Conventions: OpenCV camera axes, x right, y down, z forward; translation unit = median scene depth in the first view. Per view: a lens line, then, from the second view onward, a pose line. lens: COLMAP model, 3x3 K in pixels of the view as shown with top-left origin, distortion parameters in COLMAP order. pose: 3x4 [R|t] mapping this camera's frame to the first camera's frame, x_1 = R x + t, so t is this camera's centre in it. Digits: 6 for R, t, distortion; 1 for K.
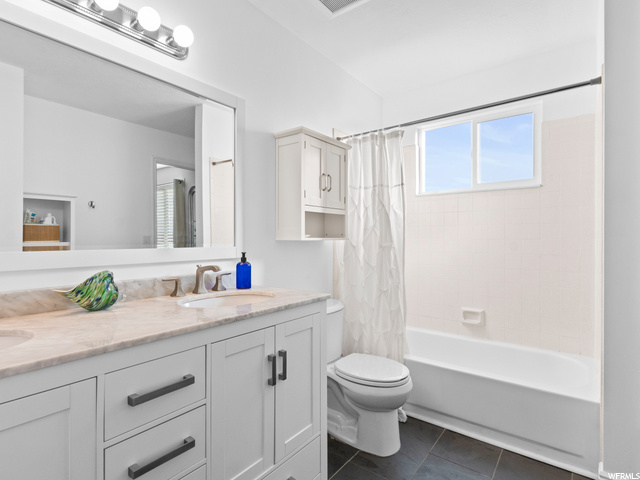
lens RADIAL K [[332.8, 0, 316.7], [0, 332.8, 236.3], [0, 0, 1]] dist [0.001670, -0.000028]
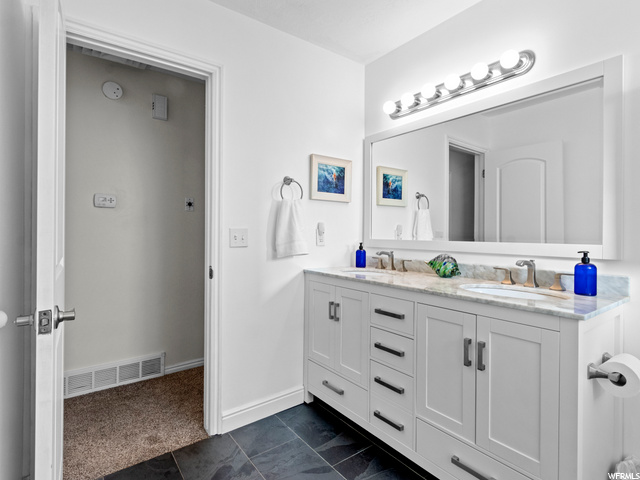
lens RADIAL K [[332.8, 0, 316.7], [0, 332.8, 236.3], [0, 0, 1]] dist [0.001670, -0.000028]
pose [[-0.254333, 0.016825, -0.966970, 1.071514], [0.010545, 0.999837, 0.014623, -0.015986], [0.967059, -0.006477, -0.254469, 0.766493]]
